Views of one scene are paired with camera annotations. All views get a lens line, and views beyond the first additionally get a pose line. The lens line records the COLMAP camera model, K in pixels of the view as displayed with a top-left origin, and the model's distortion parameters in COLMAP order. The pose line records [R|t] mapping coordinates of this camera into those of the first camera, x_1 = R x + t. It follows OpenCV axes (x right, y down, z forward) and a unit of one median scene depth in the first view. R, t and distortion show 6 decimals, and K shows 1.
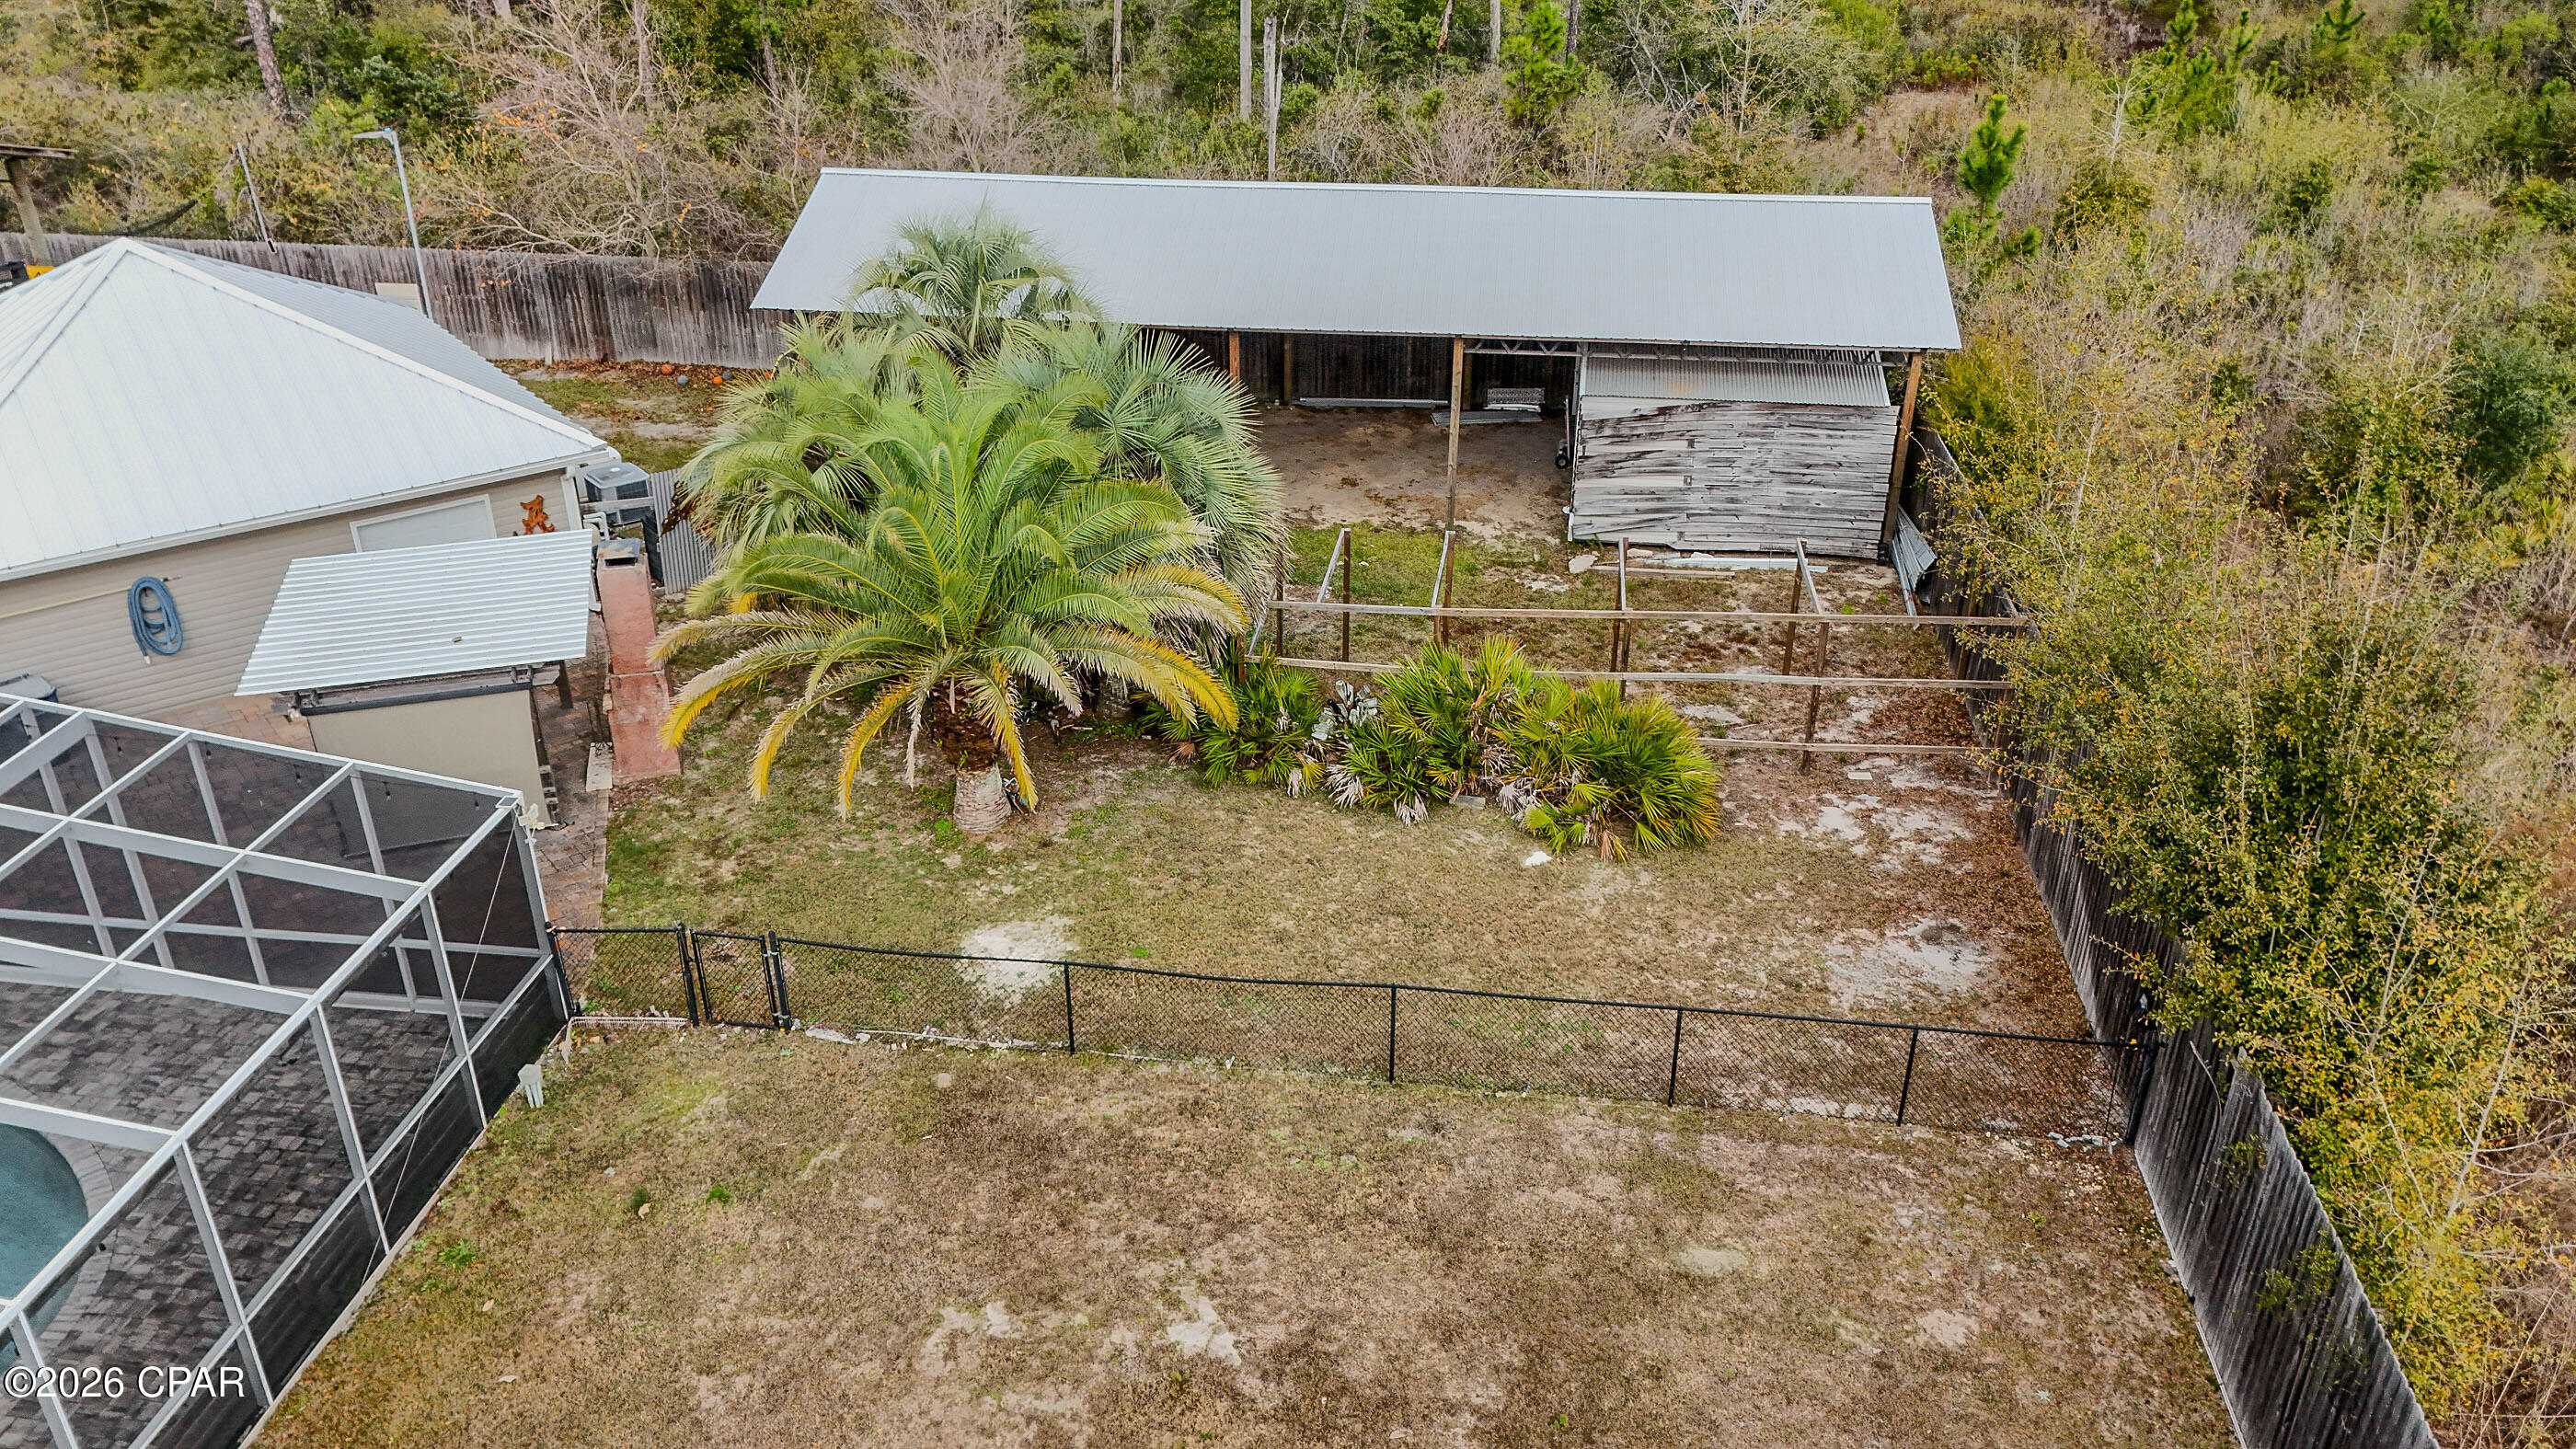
lens RADIAL K [[1899.6, 0, 1284.0], [0, 1899.6, 728.5], [0, 0, 1]] dist [0.041357, 0.002303]
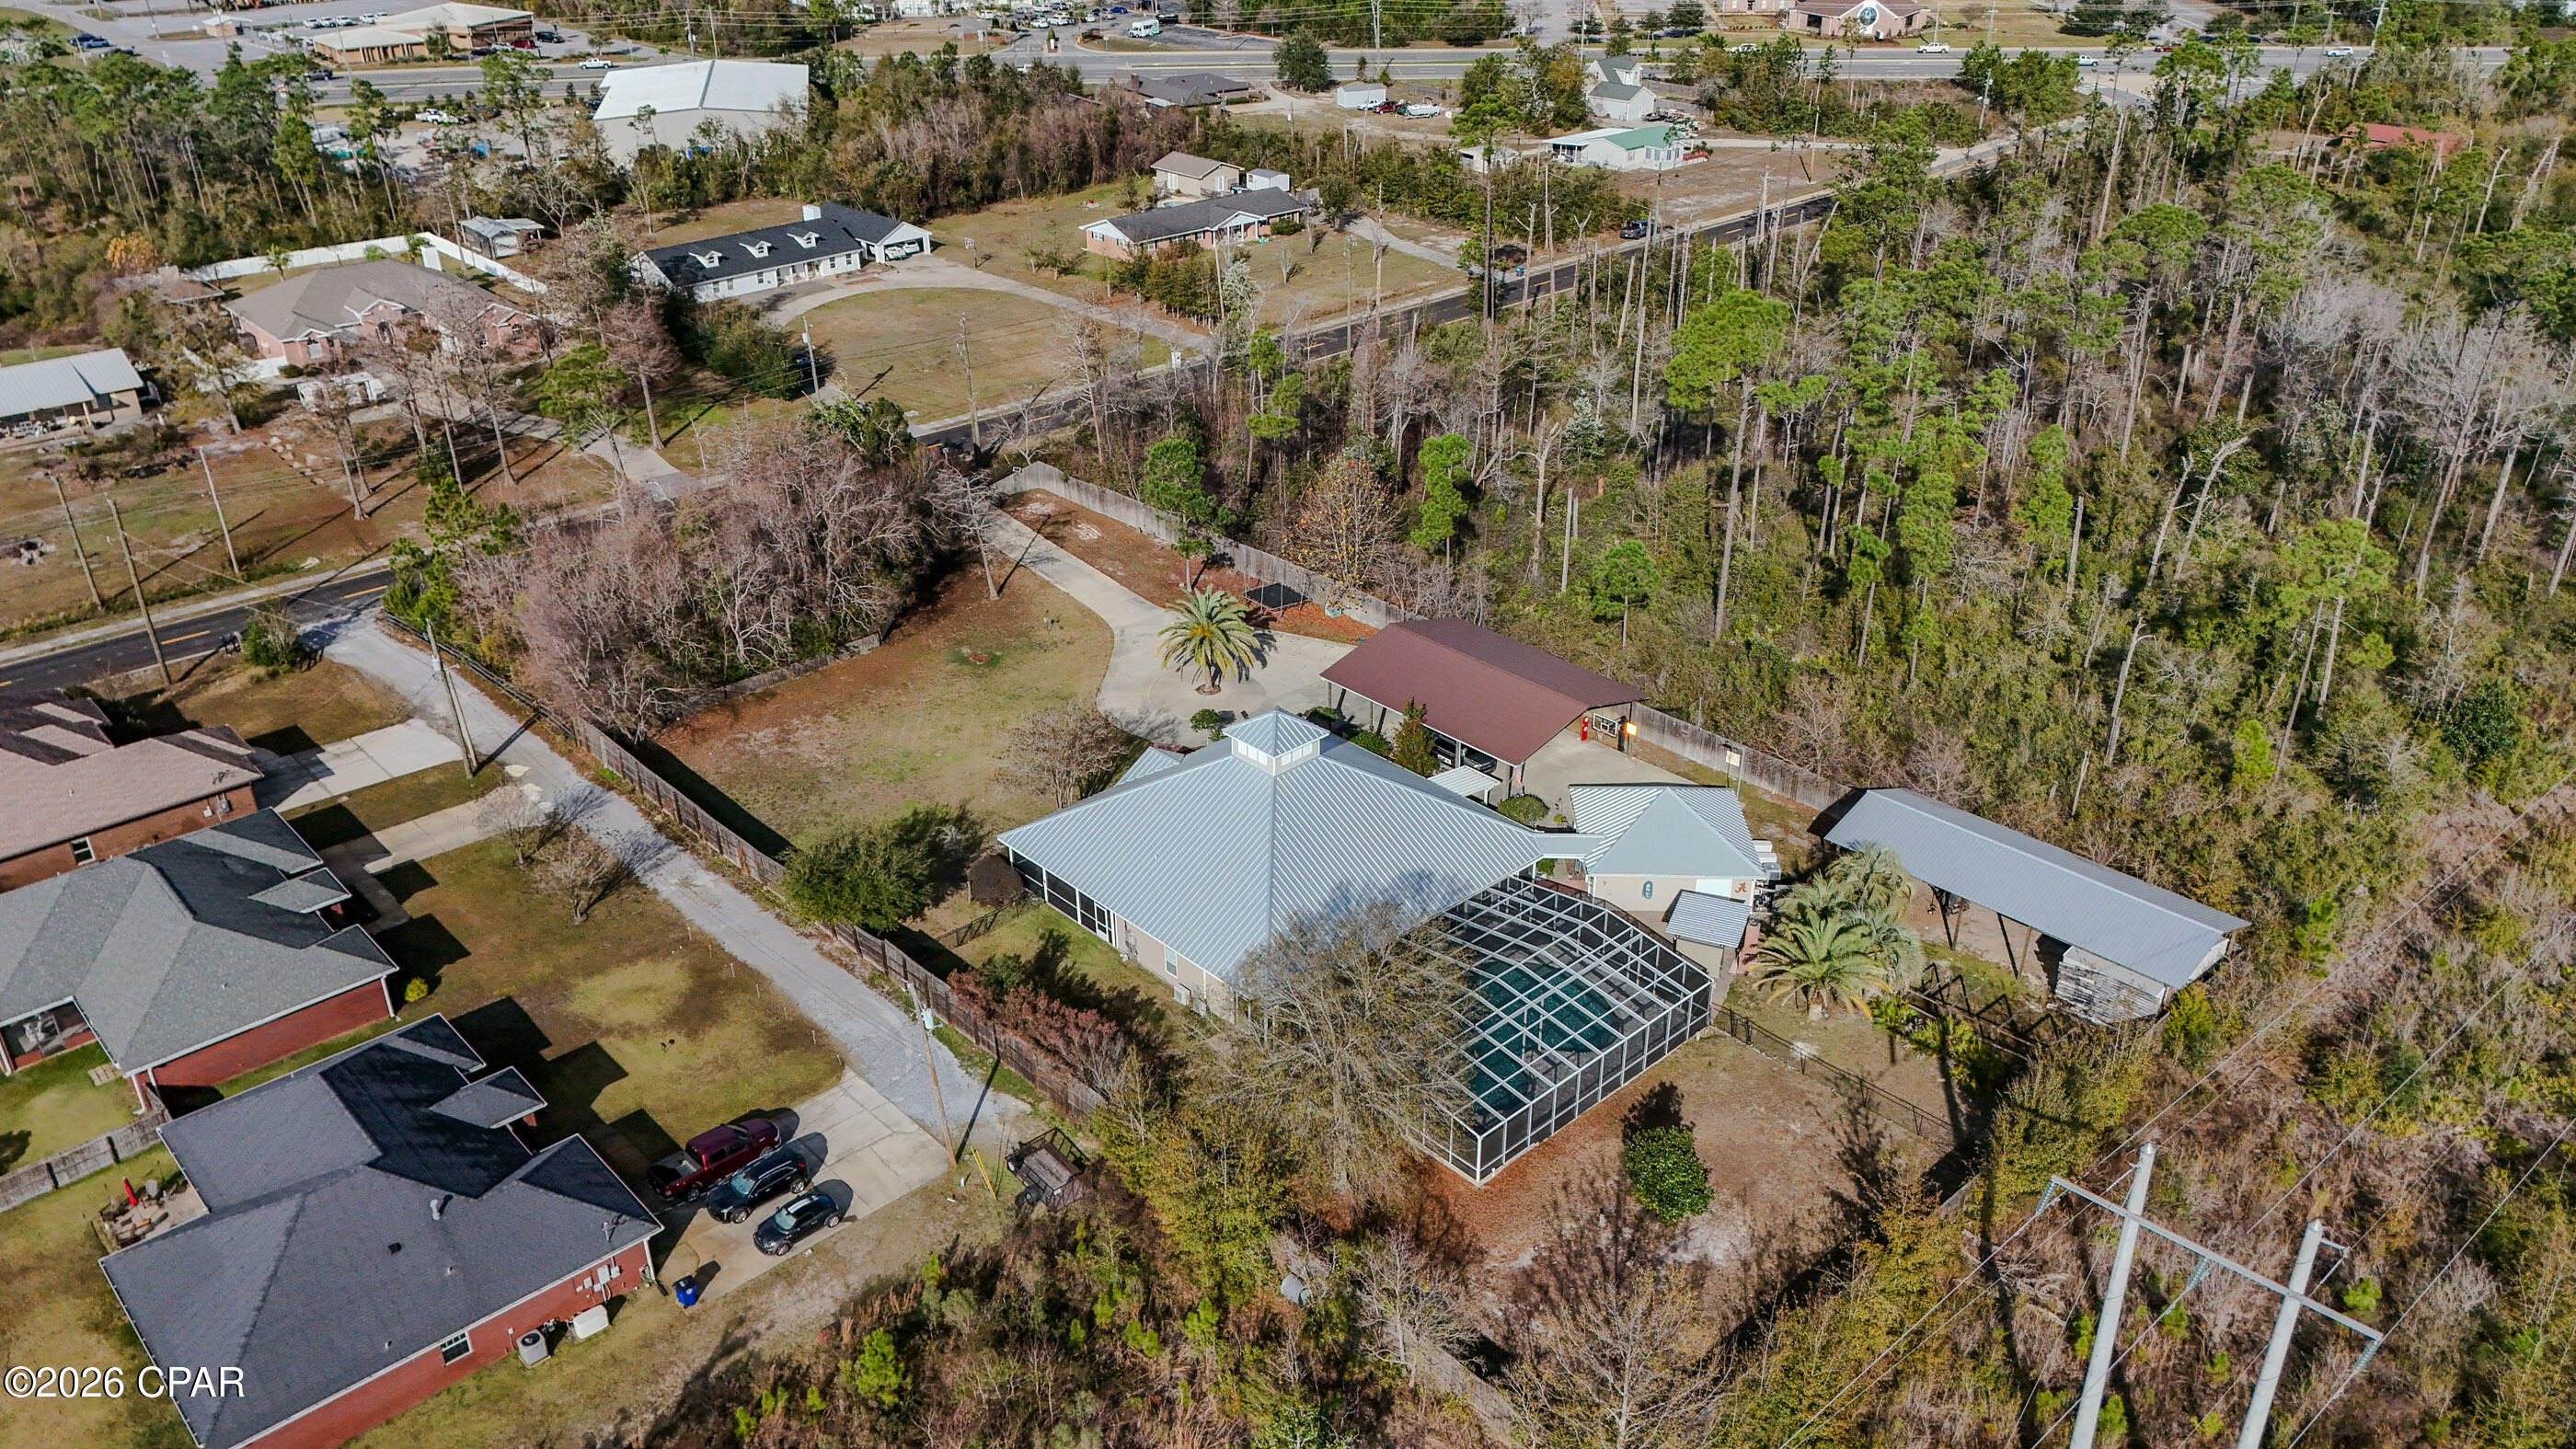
lens RADIAL K [[1899.6, 0, 1283.3], [0, 1899.6, 726.0], [0, 0, 1]] dist [0.041357, 0.002303]
pose [[0.772056, 0.286052, -0.567542, 1.439705], [-0.289371, 0.953271, 0.086821, -0.741974], [0.565857, 0.097200, 0.818754, -3.972165]]
